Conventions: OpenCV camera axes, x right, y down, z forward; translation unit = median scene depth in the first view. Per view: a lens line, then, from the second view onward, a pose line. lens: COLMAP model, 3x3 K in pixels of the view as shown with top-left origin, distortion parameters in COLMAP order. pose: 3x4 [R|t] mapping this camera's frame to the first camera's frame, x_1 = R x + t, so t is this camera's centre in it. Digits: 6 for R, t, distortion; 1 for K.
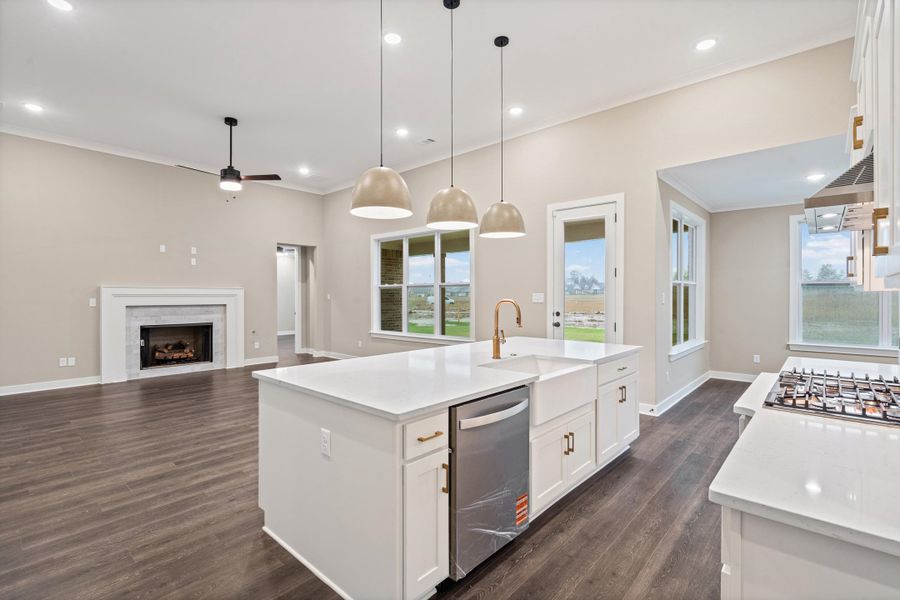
lens RADIAL K [[419.4, 0, 439.2], [0, 419.4, 295.6], [0, 0, 1]] dist [0.000456, 0.000062]
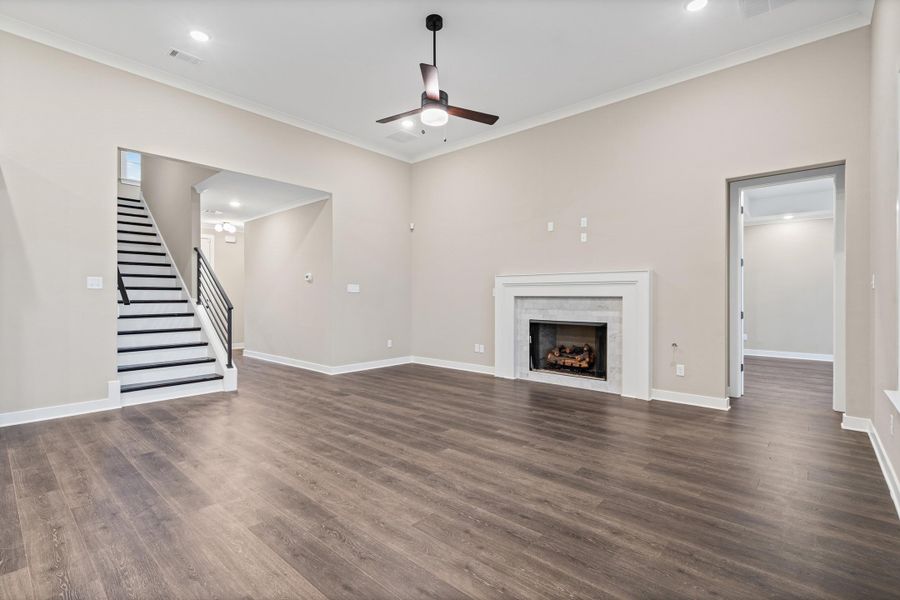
lens RADIAL K [[415.9, 0, 442.6], [0, 415.9, 300.2], [0, 0, 1]] dist [-0.003081, -0.000466]
pose [[0.017622, 0.007934, -0.999813, 0.141007], [-0.004524, 0.999959, 0.007855, 0.024448], [0.999834, 0.004385, 0.017658, 0.770909]]
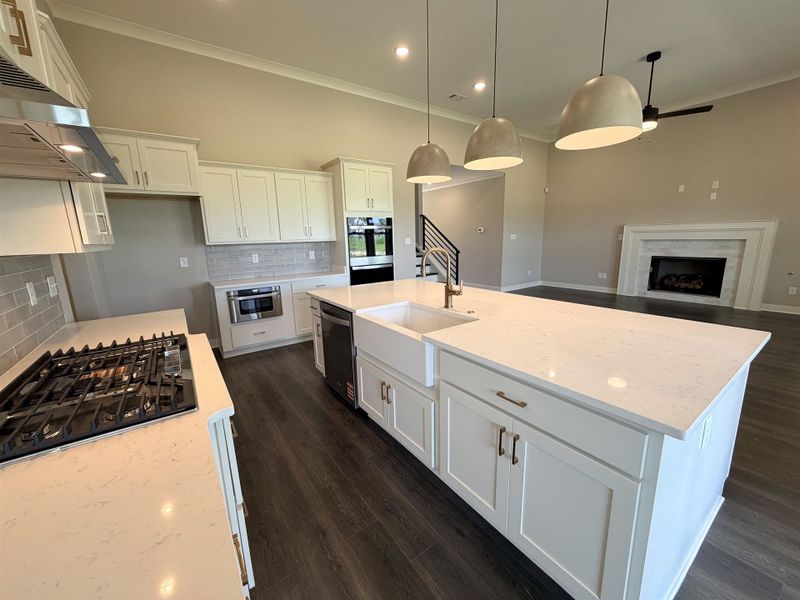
lens RADIAL K [[318.2, 0, 399.3], [0, 318.2, 299.6], [0, 0, 1]] dist [-0.000456, 0.000061]
pose [[-0.205248, 0.198294, -0.958412, 0.369347], [0.027005, 0.980035, 0.196984, -0.008330], [0.978337, 0.014549, -0.206505, 0.437756]]
